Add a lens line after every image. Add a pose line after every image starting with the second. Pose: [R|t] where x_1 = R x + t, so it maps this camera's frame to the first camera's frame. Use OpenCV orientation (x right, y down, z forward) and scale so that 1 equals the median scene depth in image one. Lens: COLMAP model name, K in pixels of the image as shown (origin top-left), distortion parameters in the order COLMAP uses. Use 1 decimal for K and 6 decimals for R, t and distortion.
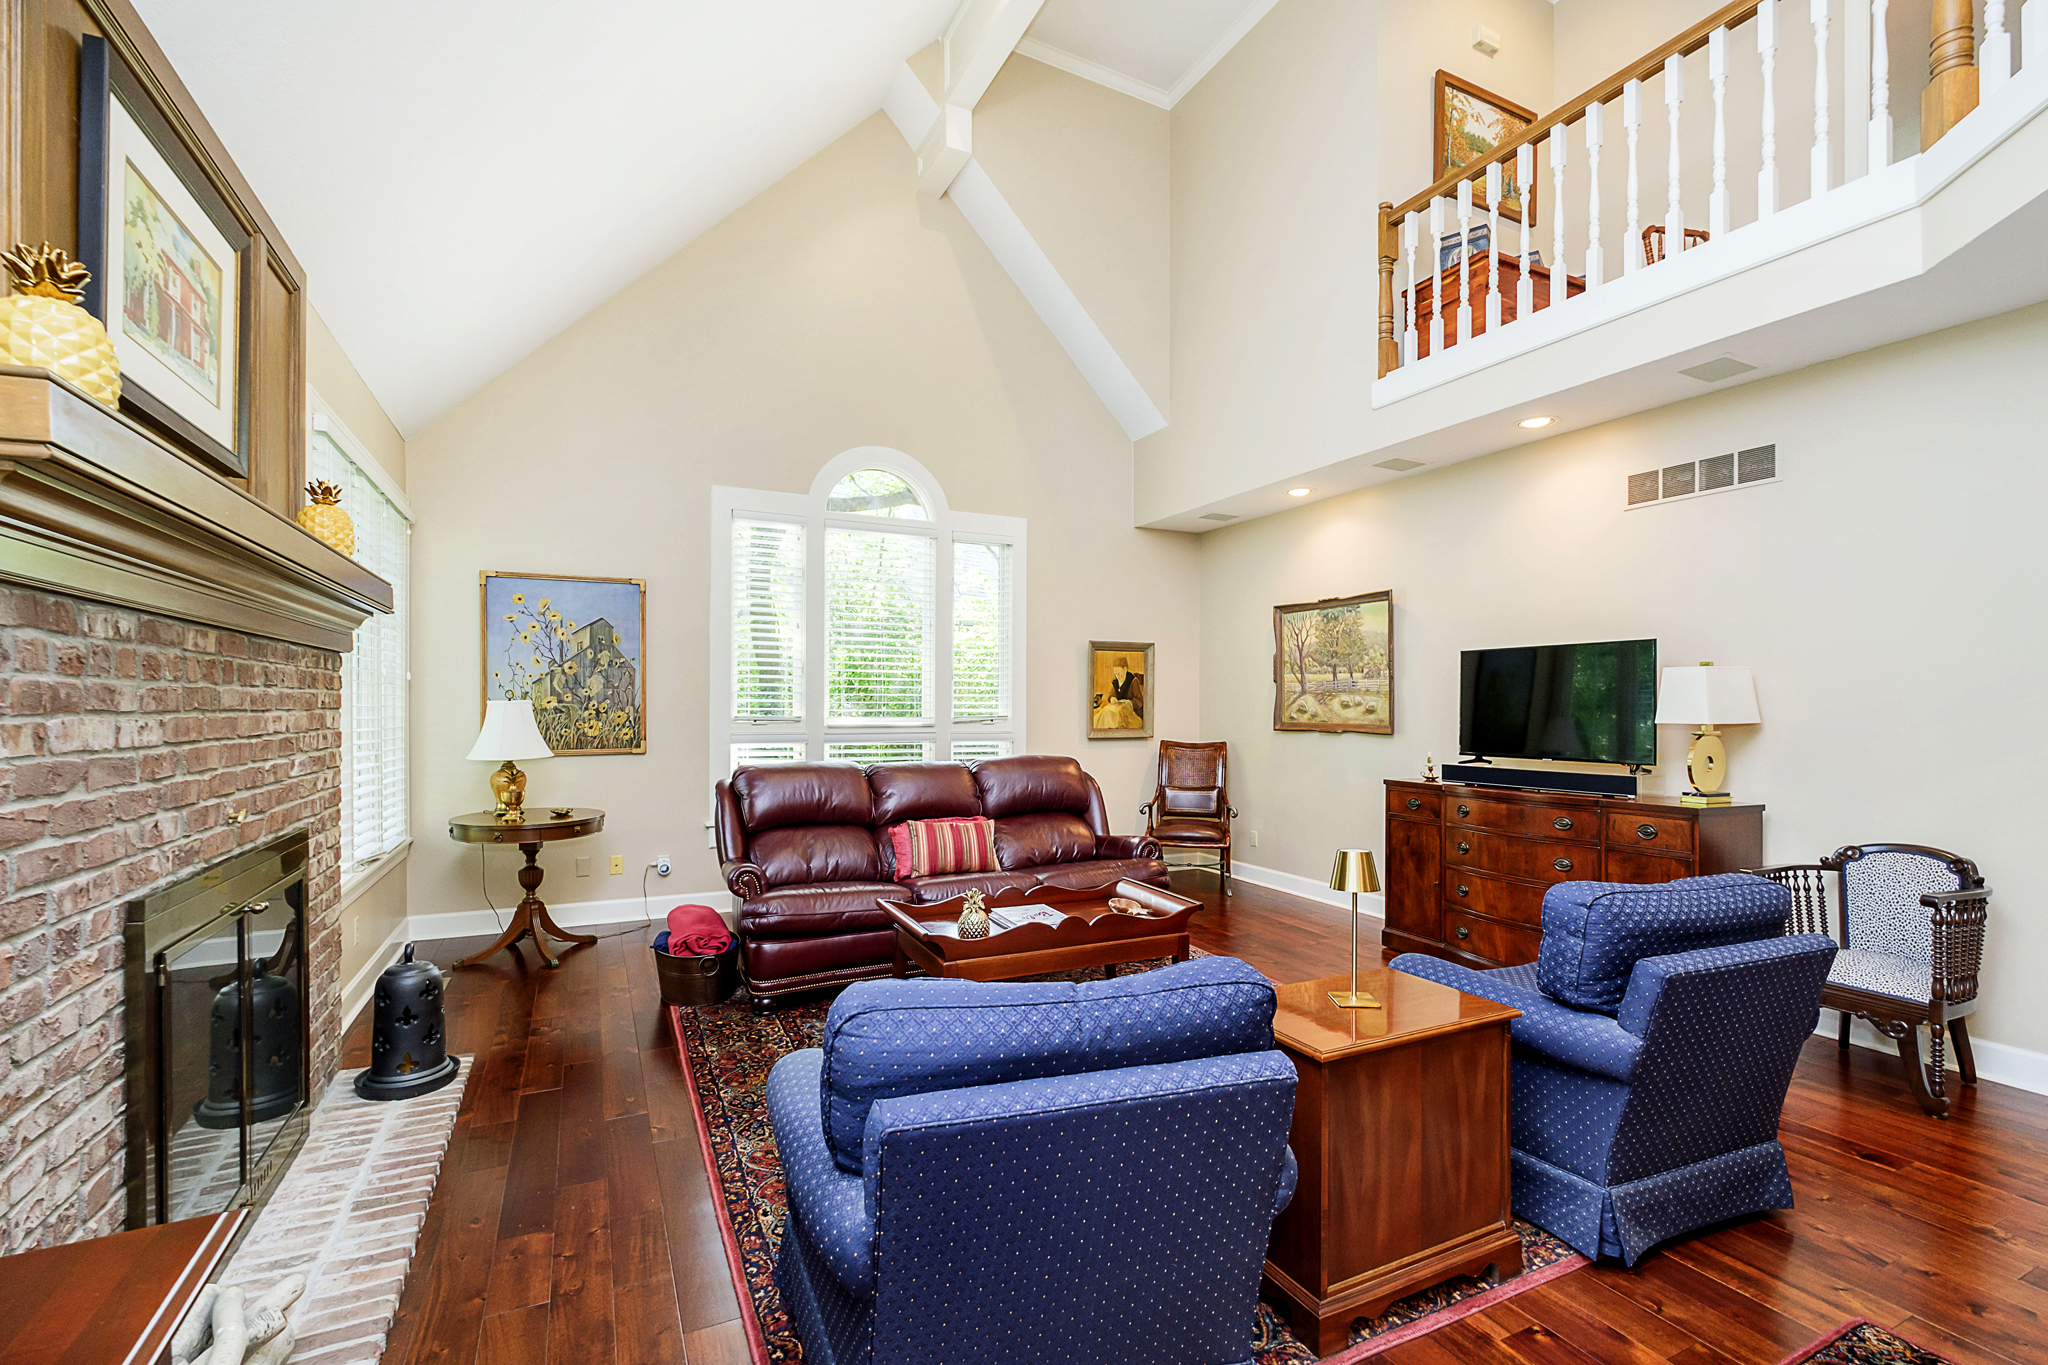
lens RADIAL K [[889.7, 0, 1040.0], [0, 889.7, 704.6], [0, 0, 1]] dist [-0.001641, -0.000052]
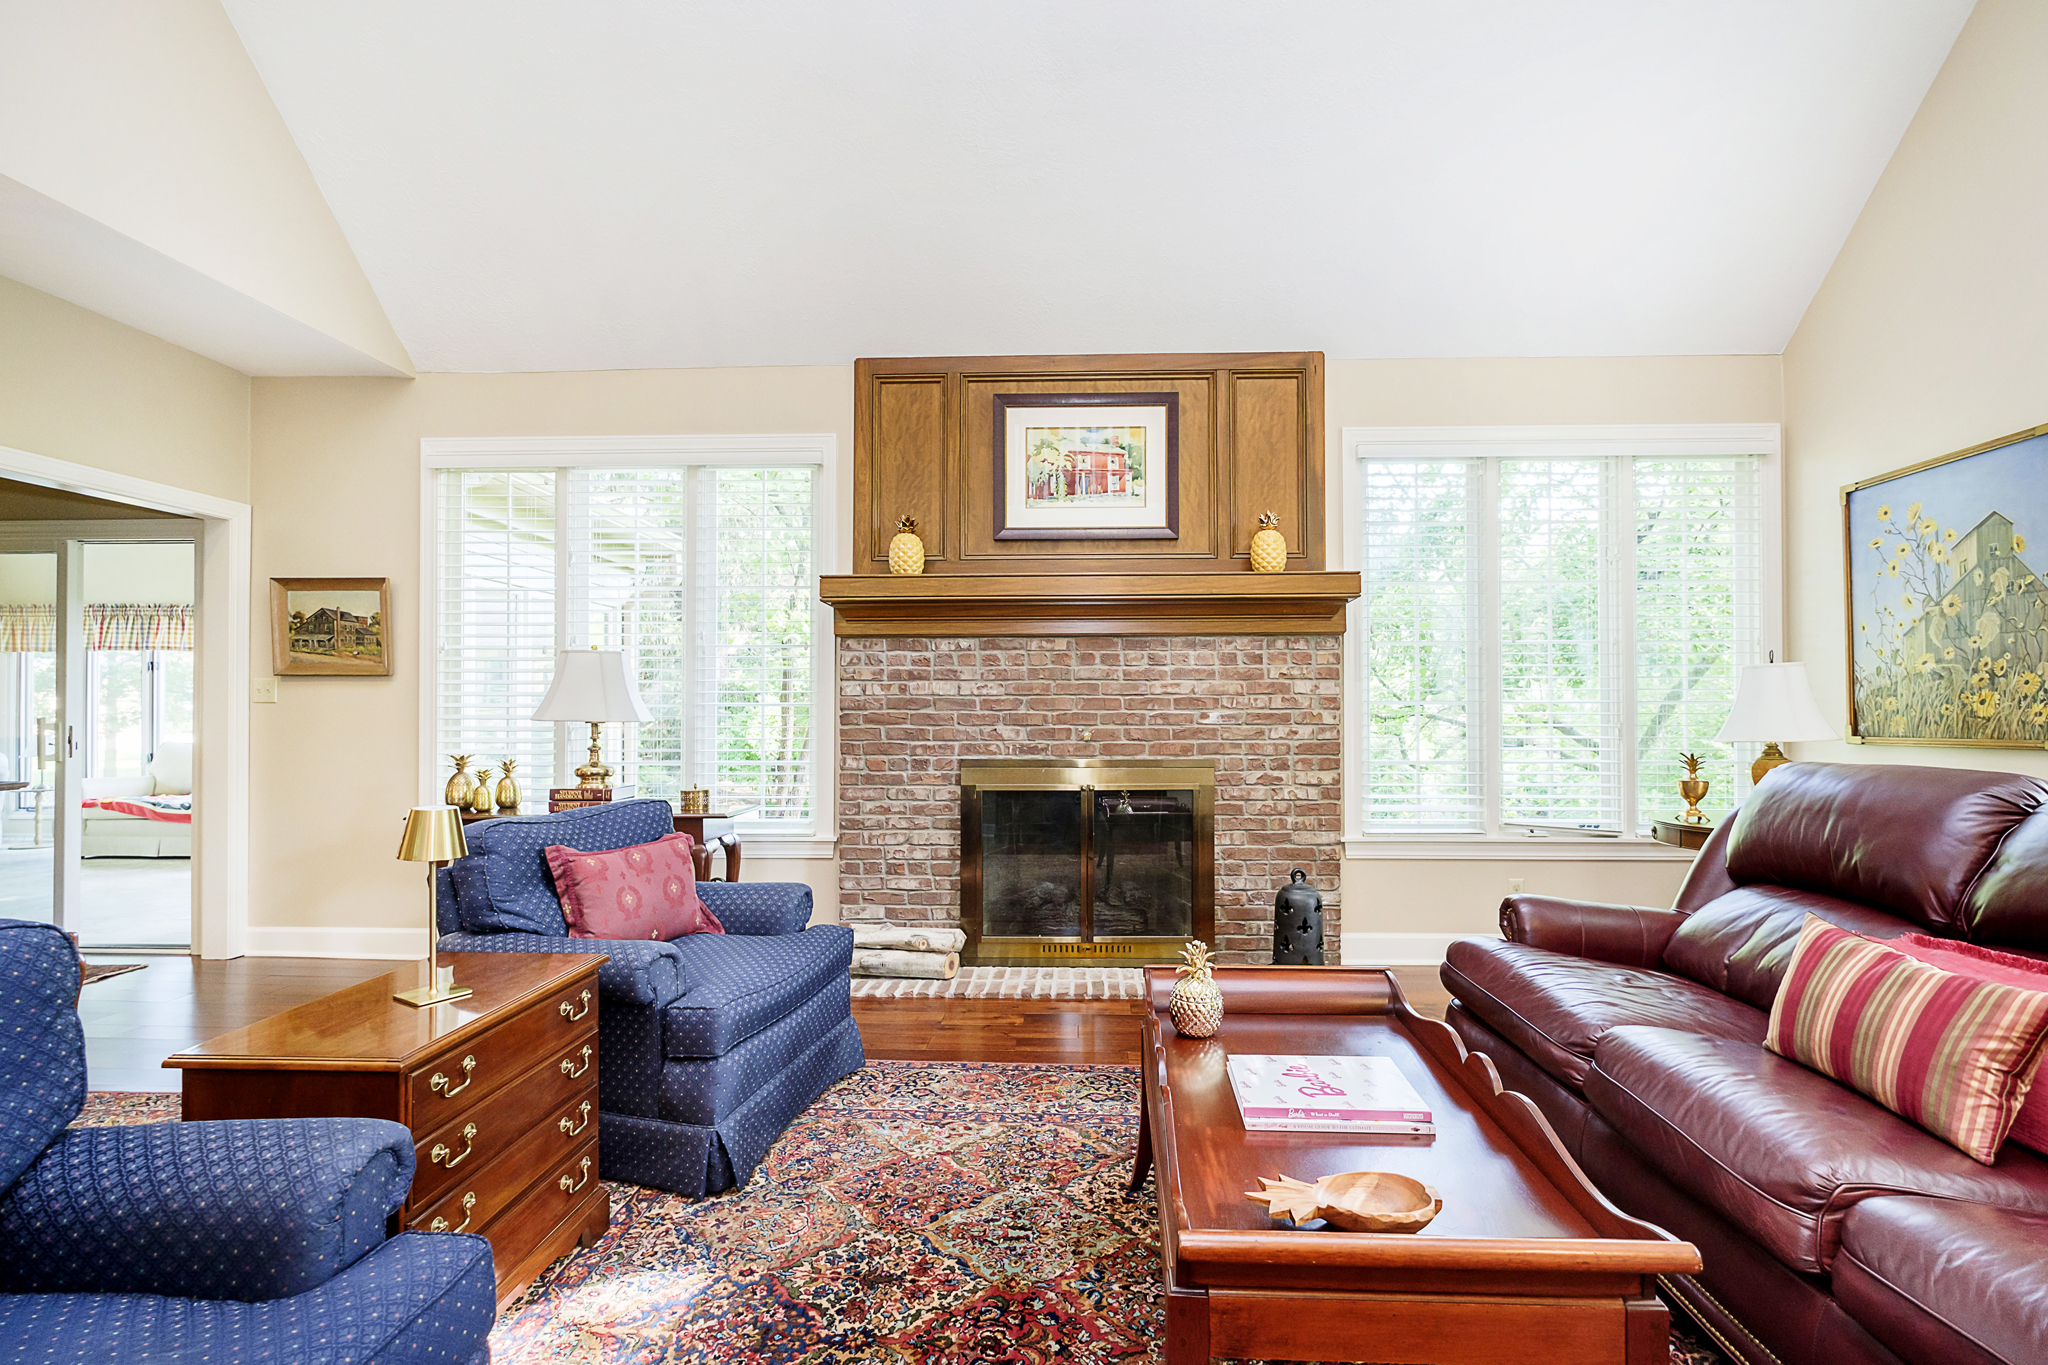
lens RADIAL K [[898.1, 0, 1044.6], [0, 898.1, 709.7], [0, 0, 1]] dist [-0.002106, -0.000260]
pose [[-0.485052, -0.006856, -0.874458, 0.317806], [0.001686, 0.999960, -0.008775, 0.035484], [0.874484, -0.005730, -0.485021, 0.757641]]
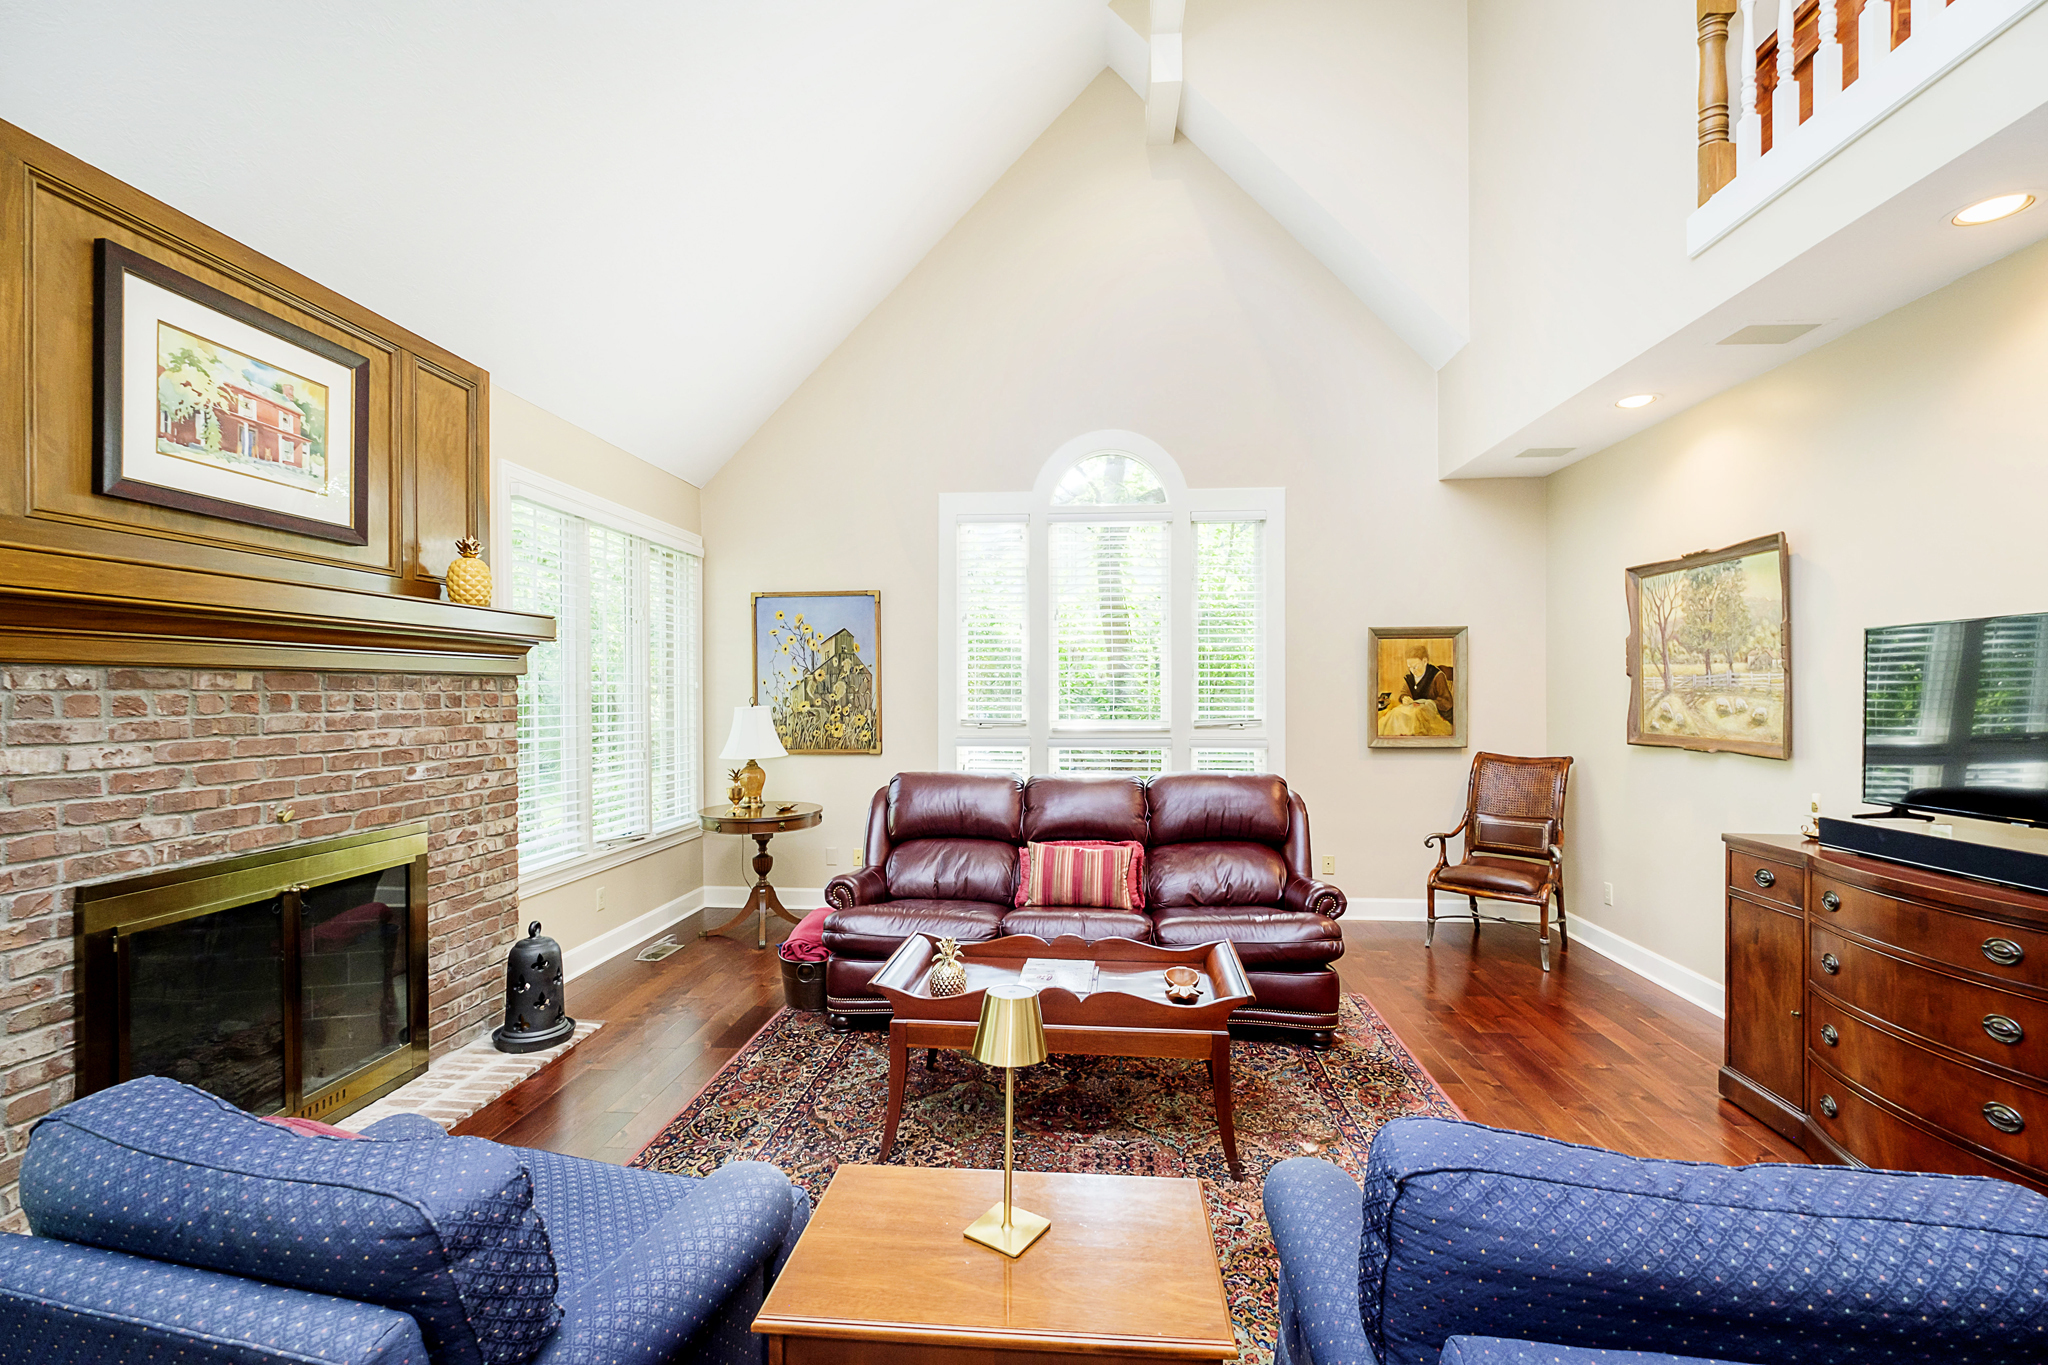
lens RADIAL K [[894.9, 0, 1045.7], [0, 894.9, 689.7], [0, 0, 1]] dist [-0.002093, -0.000456]
pose [[0.858268, -0.006432, -0.513162, 0.284787], [0.005982, 0.999979, -0.002528, -0.018904], [0.513167, -0.000900, 0.858288, 0.191477]]
